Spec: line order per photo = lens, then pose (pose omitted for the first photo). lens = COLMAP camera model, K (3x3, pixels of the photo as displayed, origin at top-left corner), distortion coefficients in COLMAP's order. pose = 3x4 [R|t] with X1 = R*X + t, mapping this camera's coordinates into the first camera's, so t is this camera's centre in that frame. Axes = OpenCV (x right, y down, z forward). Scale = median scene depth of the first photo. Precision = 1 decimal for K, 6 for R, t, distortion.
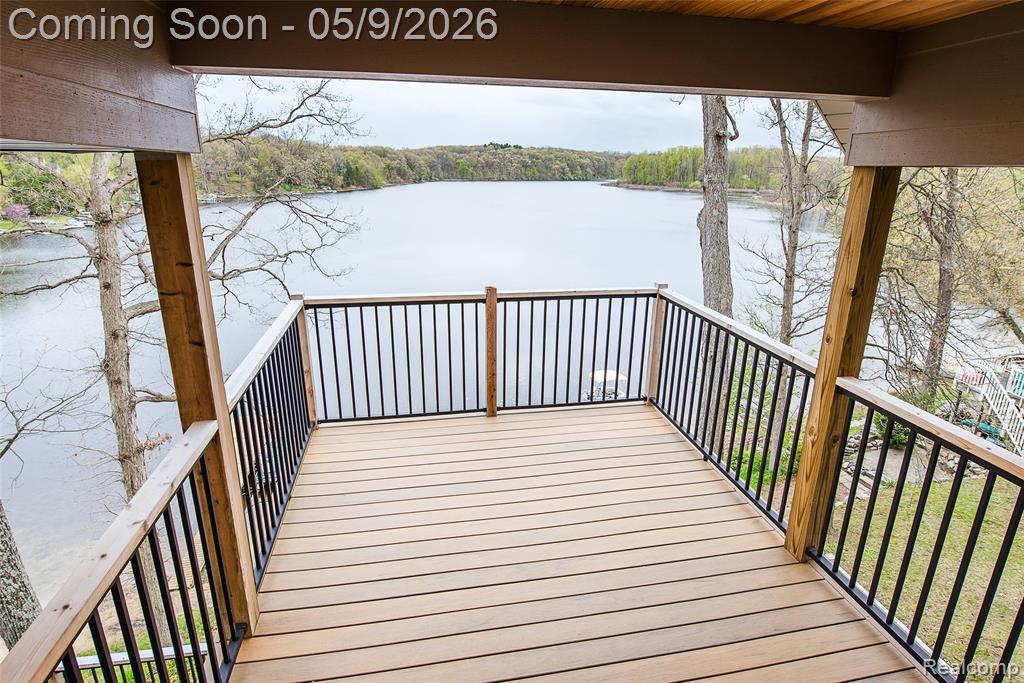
lens RADIAL K [[543.2, 0, 502.5], [0, 543.2, 340.3], [0, 0, 1]] dist [-0.000486, -0.003562]
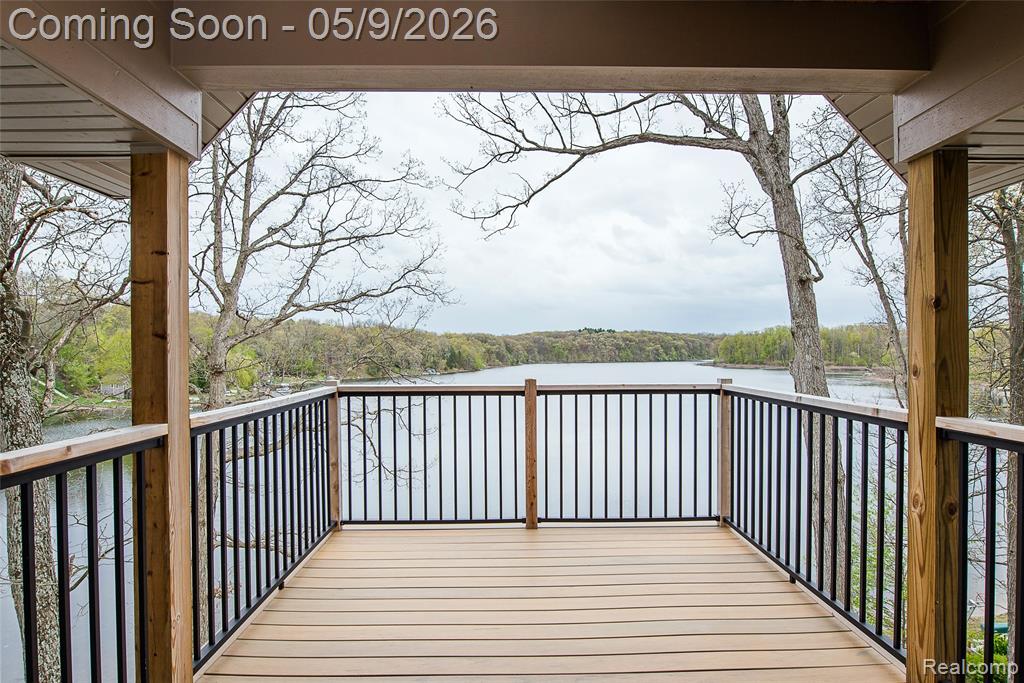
lens RADIAL K [[543.2, 0, 503.8], [0, 543.2, 363.8], [0, 0, 1]] dist [-0.000486, -0.003562]
pose [[0.985570, -0.009234, -0.169016, 0.086999], [-0.038641, 0.959872, -0.277764, 0.132233], [0.164799, 0.280286, 0.945664, 0.095187]]
